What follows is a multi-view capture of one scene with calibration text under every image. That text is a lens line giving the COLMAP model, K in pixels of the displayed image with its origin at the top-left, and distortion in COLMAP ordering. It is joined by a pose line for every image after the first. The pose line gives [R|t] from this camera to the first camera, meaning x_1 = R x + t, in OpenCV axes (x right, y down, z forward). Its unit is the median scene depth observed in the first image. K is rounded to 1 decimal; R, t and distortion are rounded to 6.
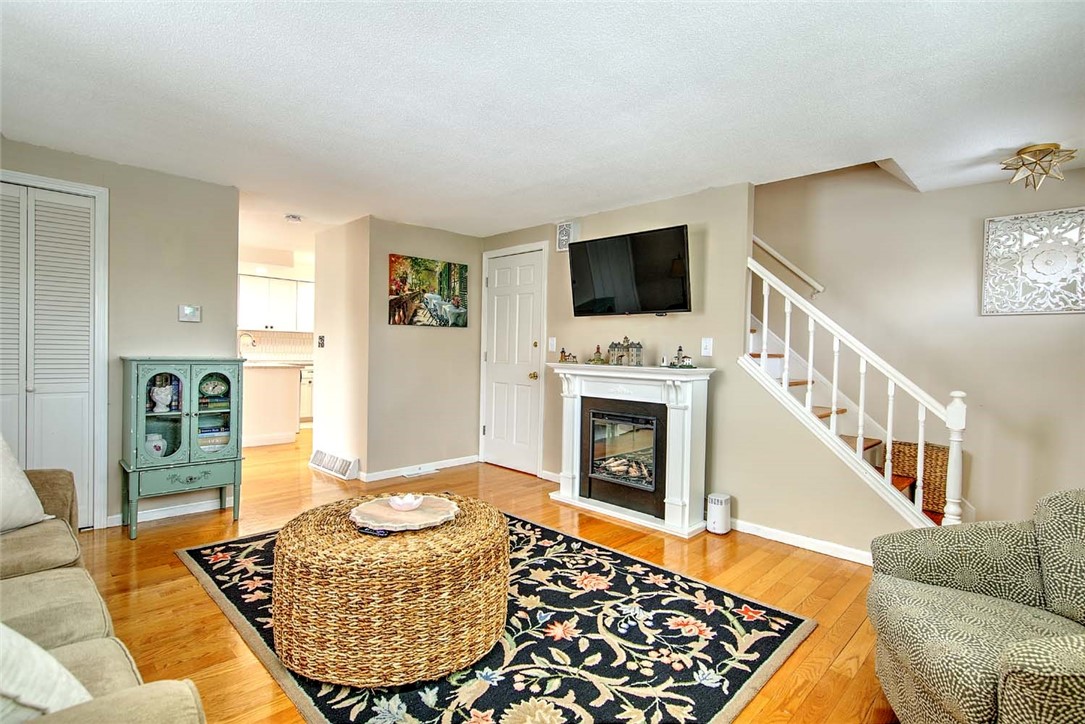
lens RADIAL K [[533.5, 0, 544.7], [0, 533.5, 357.7], [0, 0, 1]] dist [0.006716, 0.000667]
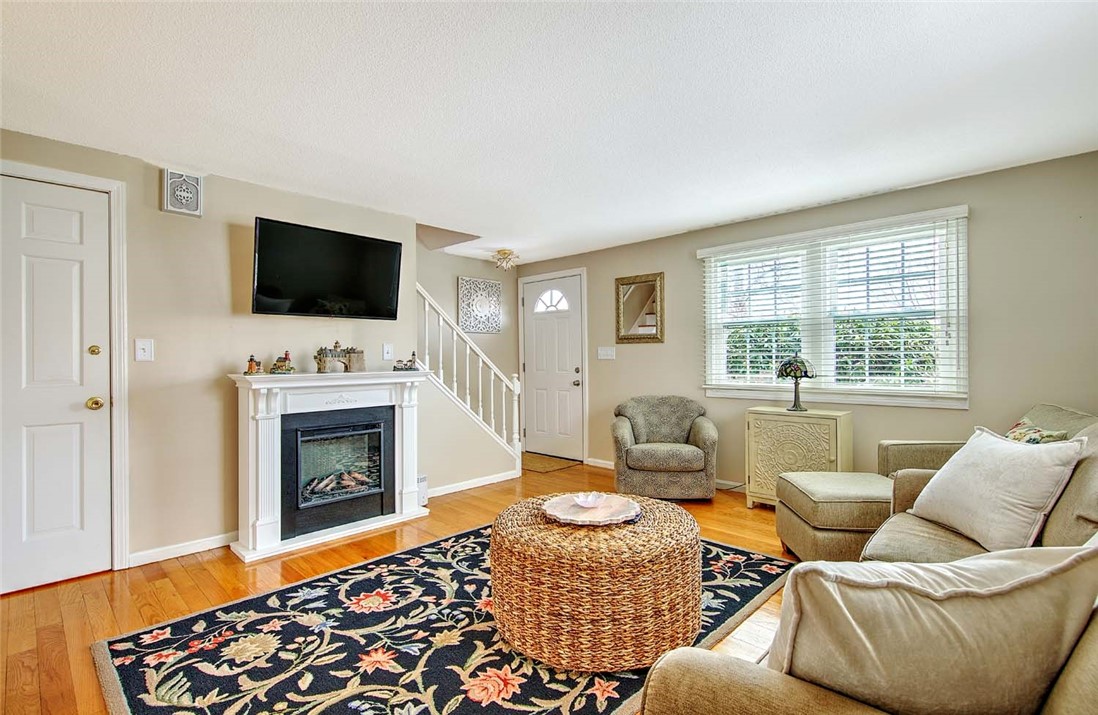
lens RADIAL K [[511.9, 0, 562.9], [0, 511.9, 360.0], [0, 0, 1]] dist [-0.001417, -0.001160]
pose [[-0.031721, -0.025293, 0.999177, -0.879473], [0.022257, 0.999414, 0.026006, -0.025778], [-0.999249, 0.023064, -0.031139, 0.745726]]
